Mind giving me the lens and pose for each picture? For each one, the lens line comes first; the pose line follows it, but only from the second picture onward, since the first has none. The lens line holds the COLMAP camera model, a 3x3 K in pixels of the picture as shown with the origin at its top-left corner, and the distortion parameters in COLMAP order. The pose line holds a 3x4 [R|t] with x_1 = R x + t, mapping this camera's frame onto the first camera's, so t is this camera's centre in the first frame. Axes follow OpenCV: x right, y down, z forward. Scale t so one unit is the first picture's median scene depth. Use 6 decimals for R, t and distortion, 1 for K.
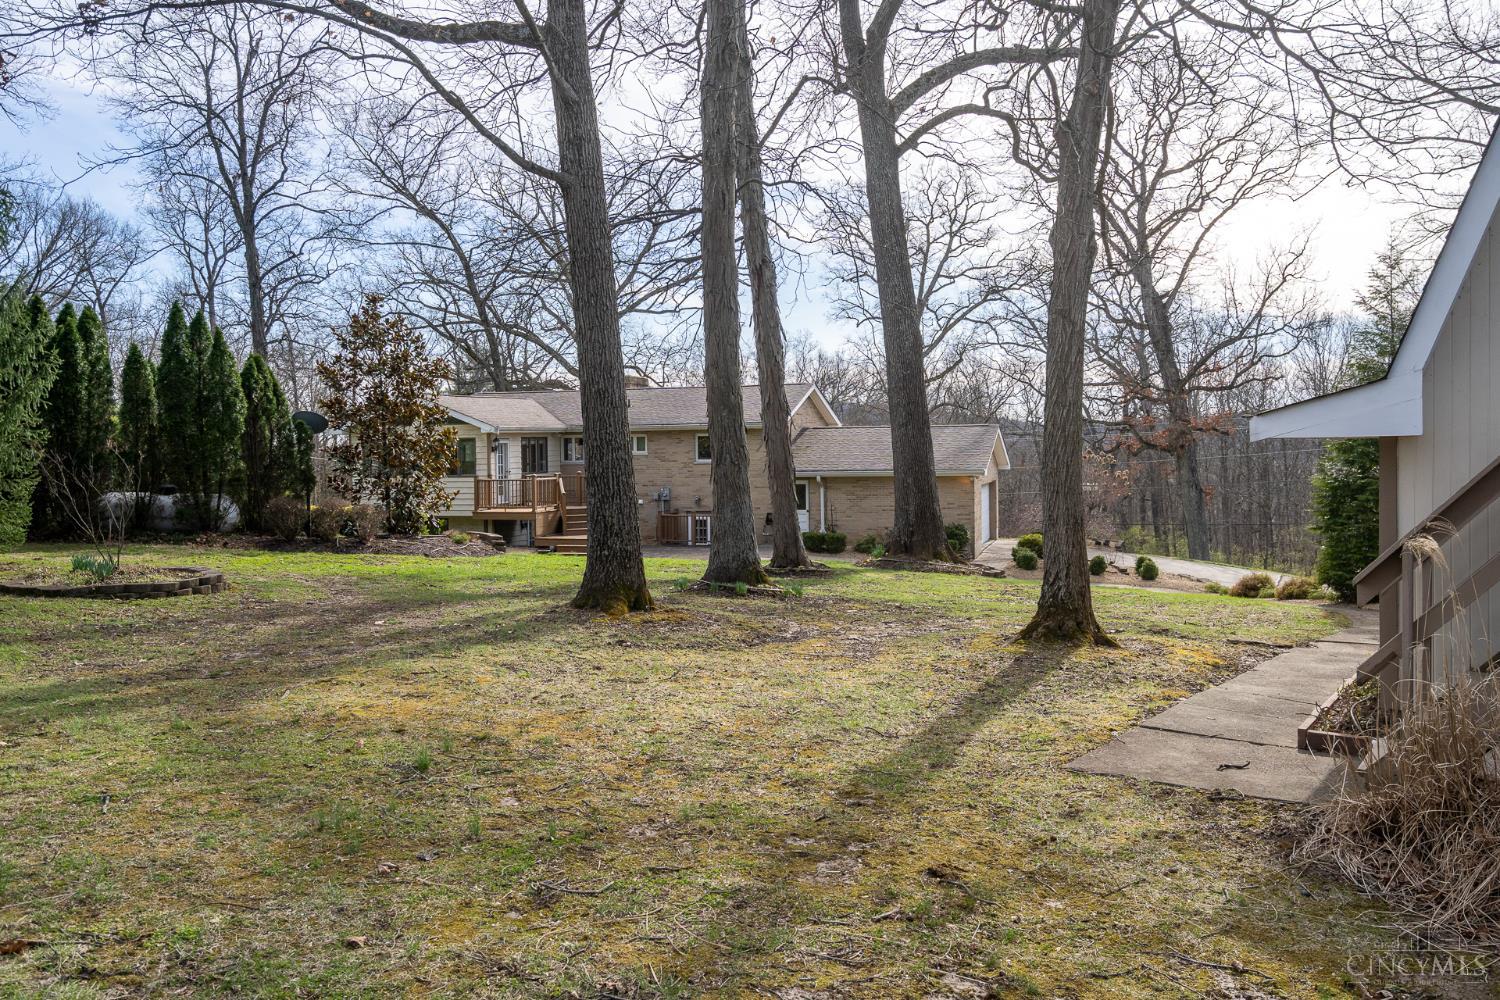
lens RADIAL K [[1152.0, 0, 750.0], [0, 1152.0, 500.0], [0, 0, 1]] dist [0.000666, 0.000403]
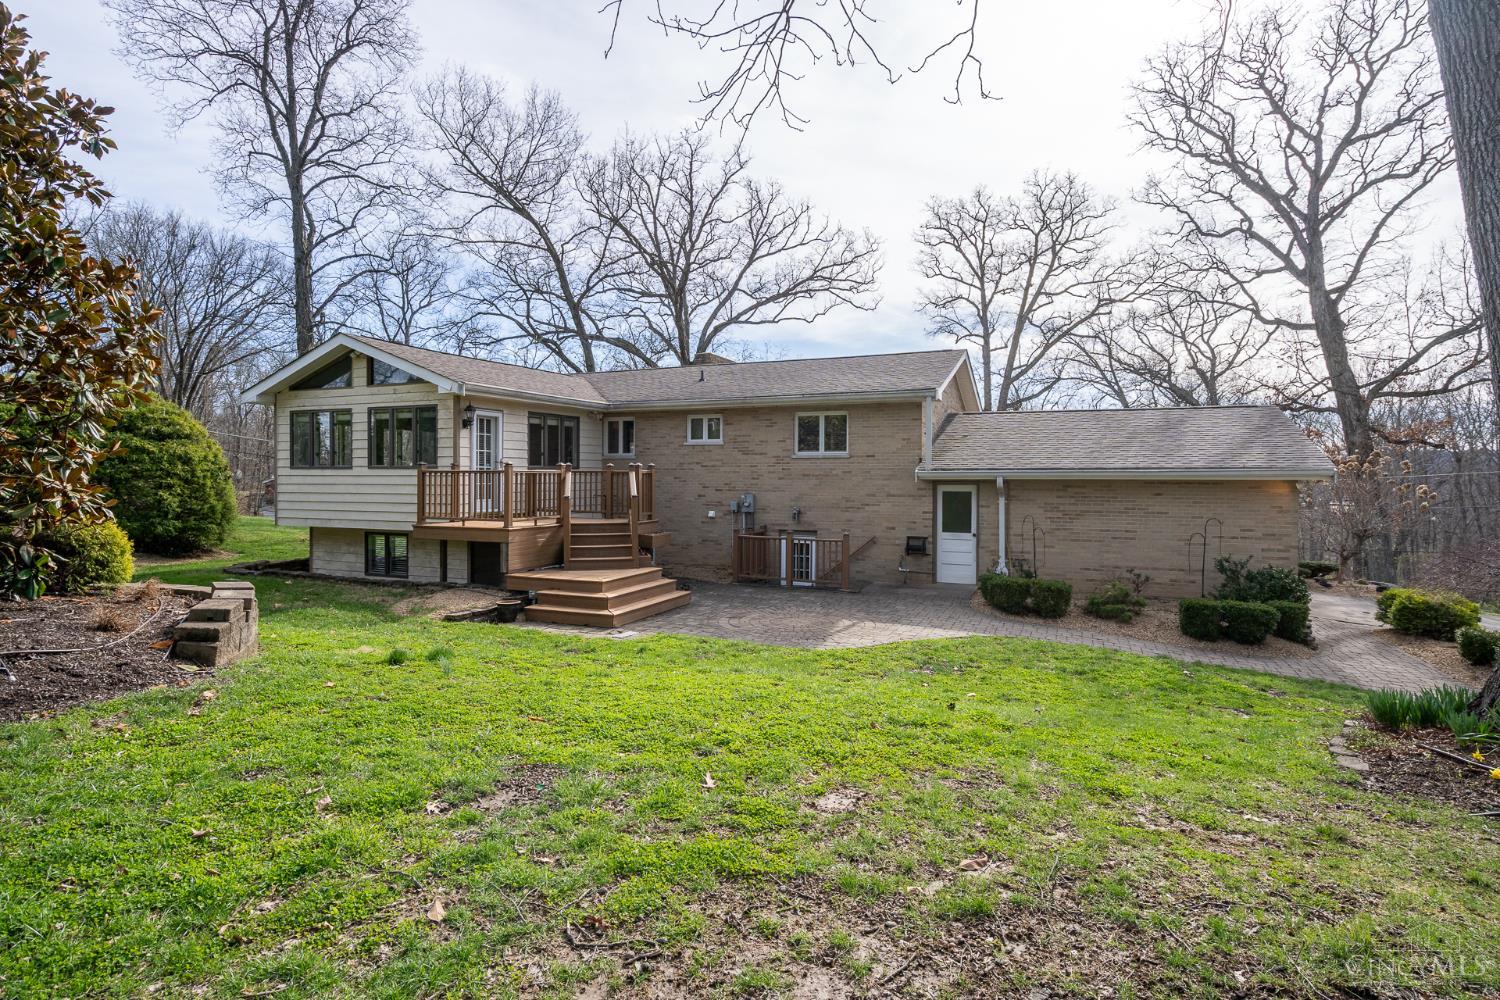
lens RADIAL K [[744.7, 0, 750.0], [0, 744.7, 500.0], [0, 0, 1]] dist [0.009976, 0.000249]
pose [[0.994689, 0.019834, -0.100995, -0.028737], [-0.021600, 0.999632, -0.016421, -0.000091], [0.100632, 0.018515, 0.994751, 0.567872]]
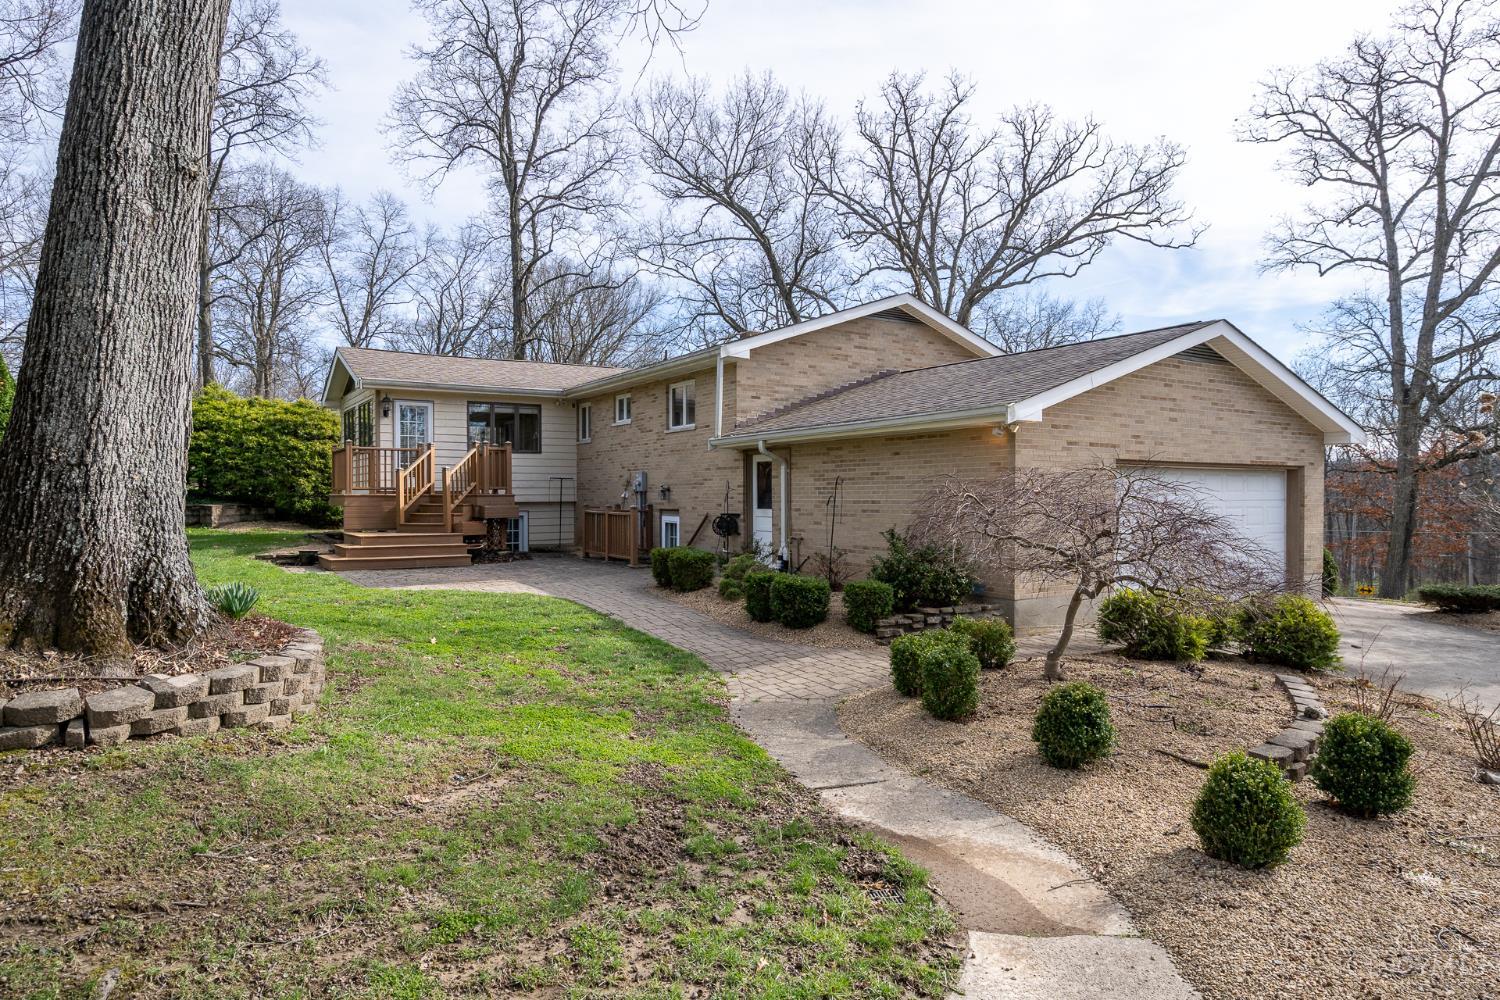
lens RADIAL K [[886.2, 0, 747.5], [0, 886.2, 513.4], [0, 0, 1]] dist [-0.000328, -0.000432]
pose [[0.781465, 0.026073, -0.623405, 0.268020], [-0.041151, 0.999105, -0.009799, 0.013798], [0.622591, 0.033312, 0.781838, 0.641420]]
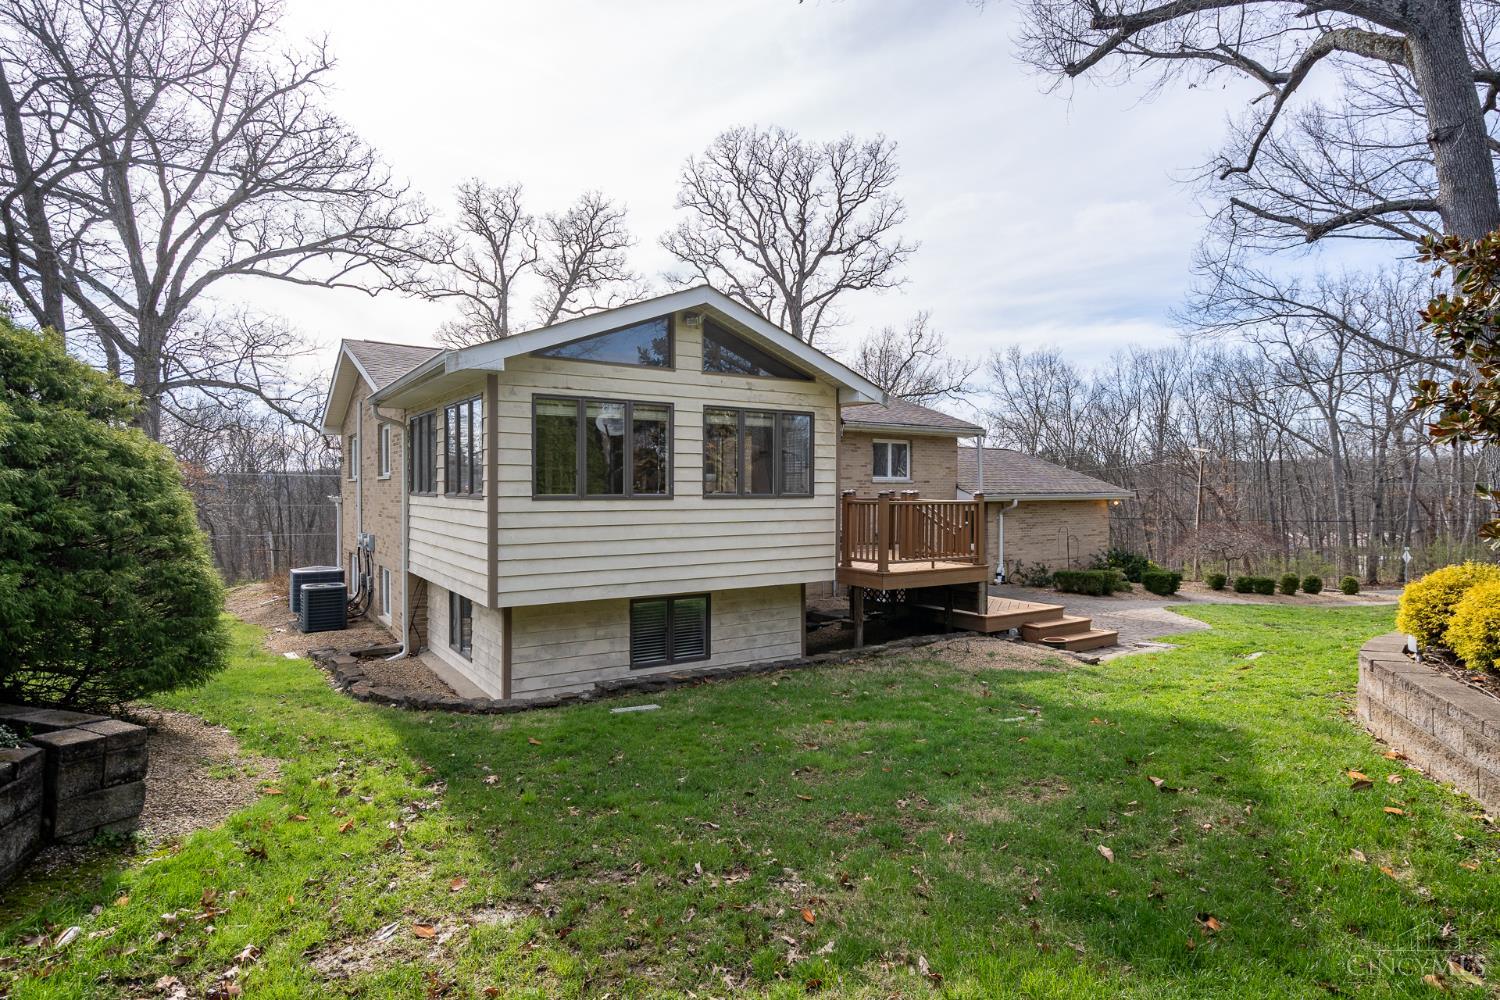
lens RADIAL K [[810.1, 0, 750.5], [0, 810.1, 496.2], [0, 0, 1]] dist [-0.001725, -0.000350]
pose [[0.644579, 0.008023, 0.764495, -0.448281], [0.028562, 0.998994, -0.034565, -0.009085], [-0.764004, 0.044115, 0.643702, 0.739402]]
